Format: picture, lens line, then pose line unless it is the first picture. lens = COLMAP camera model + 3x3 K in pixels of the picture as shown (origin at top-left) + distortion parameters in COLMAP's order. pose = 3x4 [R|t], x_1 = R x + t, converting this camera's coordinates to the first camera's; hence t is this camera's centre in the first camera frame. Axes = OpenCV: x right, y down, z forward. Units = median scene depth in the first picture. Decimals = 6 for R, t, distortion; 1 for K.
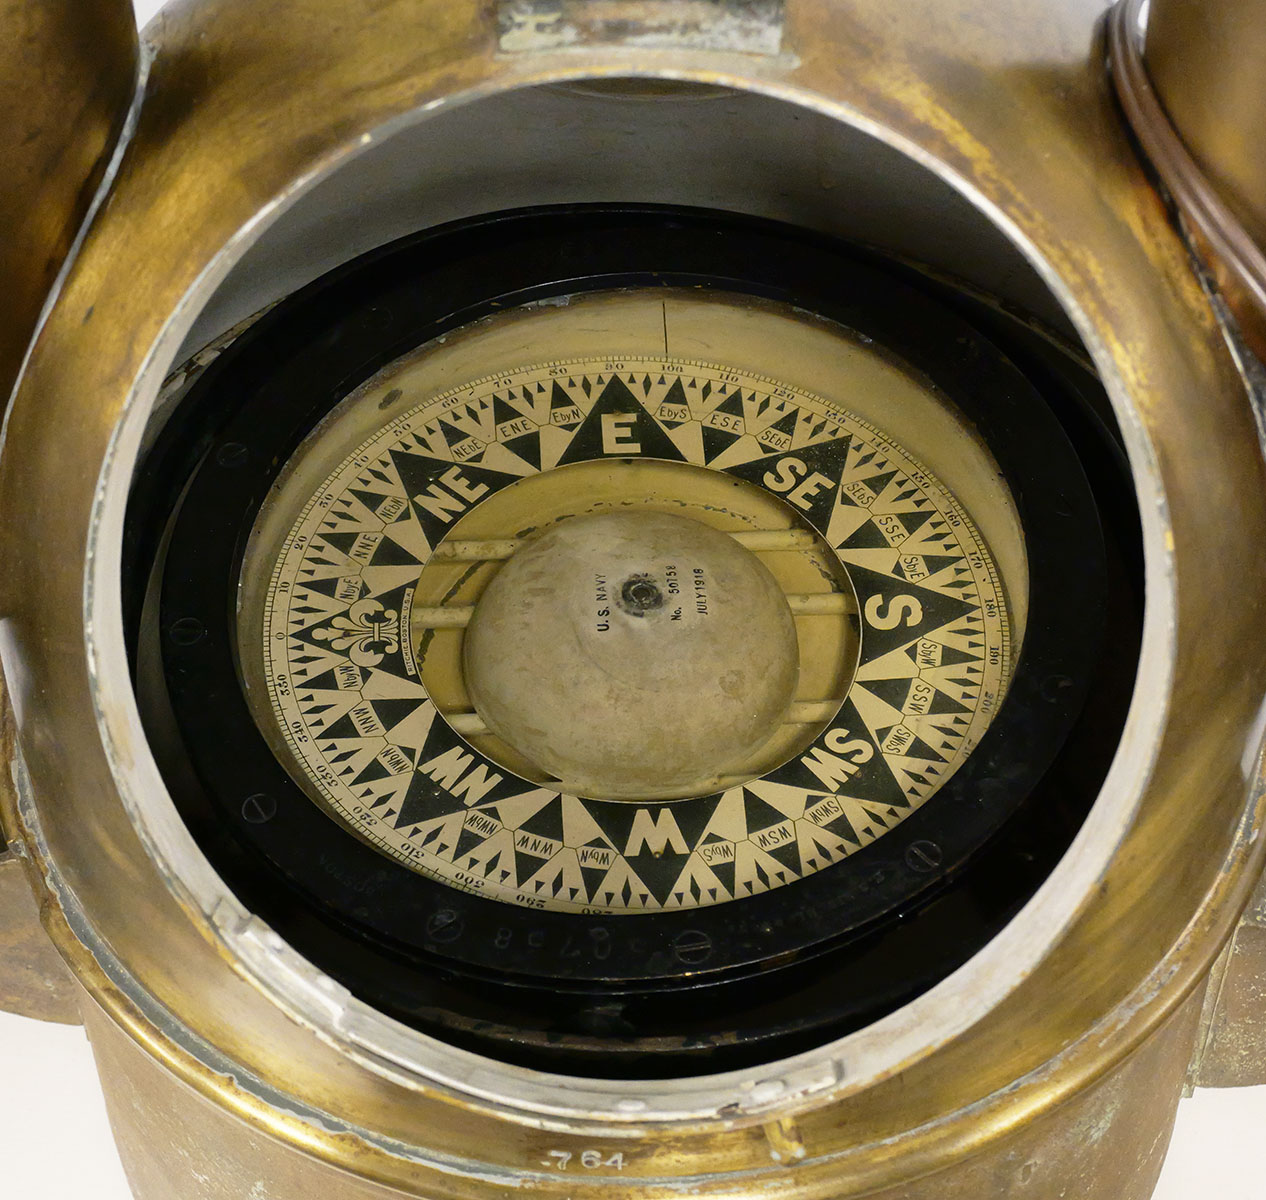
lens RADIAL K [[2682.7, 0, 630.7], [0, 2682.7, 601.1], [0, 0, 1]] dist [0.041245, 0.000000]
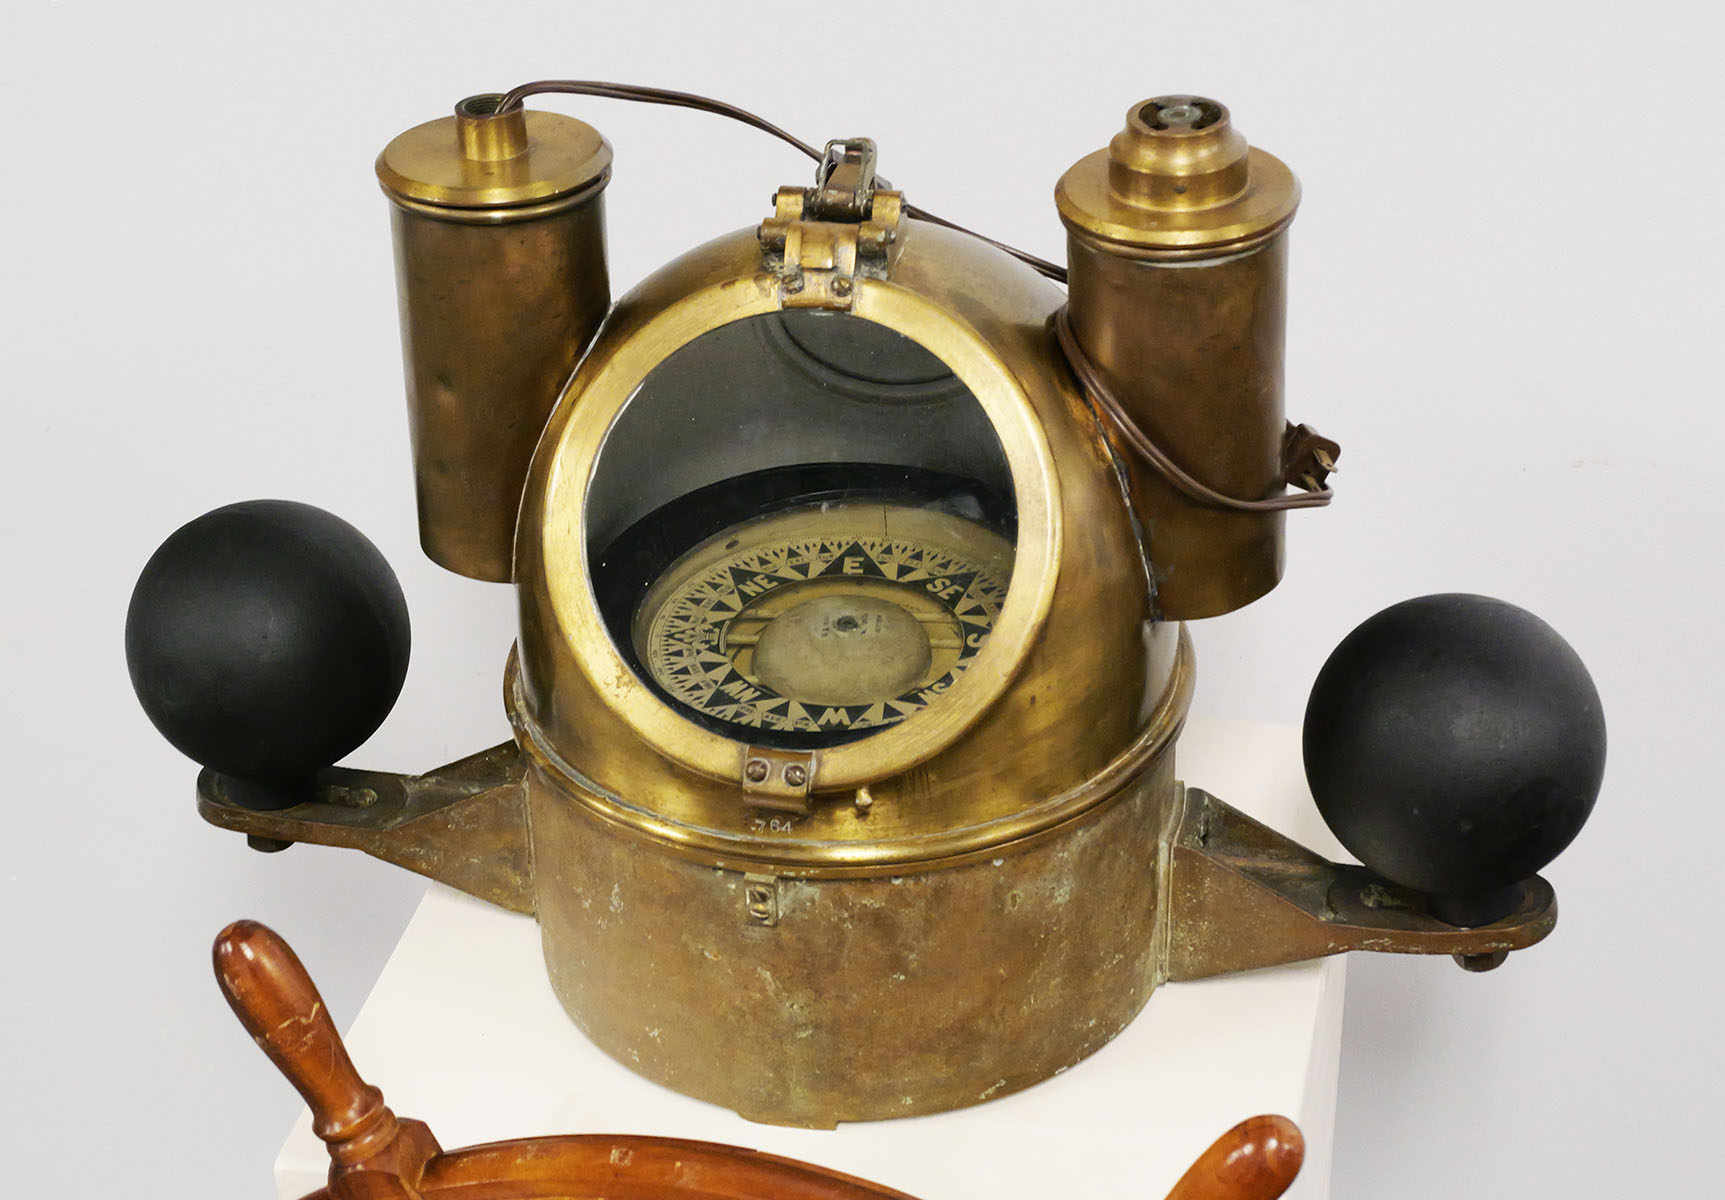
lens RADIAL K [[3126.8, 0, 865.7], [0, 3126.8, 601.9], [0, 0, 1]] dist [-0.170021, 0.000000]
pose [[0.990806, 0.038752, -0.129619, 0.291670], [-0.076599, 0.950425, -0.301372, 0.624977], [0.111514, 0.308530, 0.944656, -1.046211]]
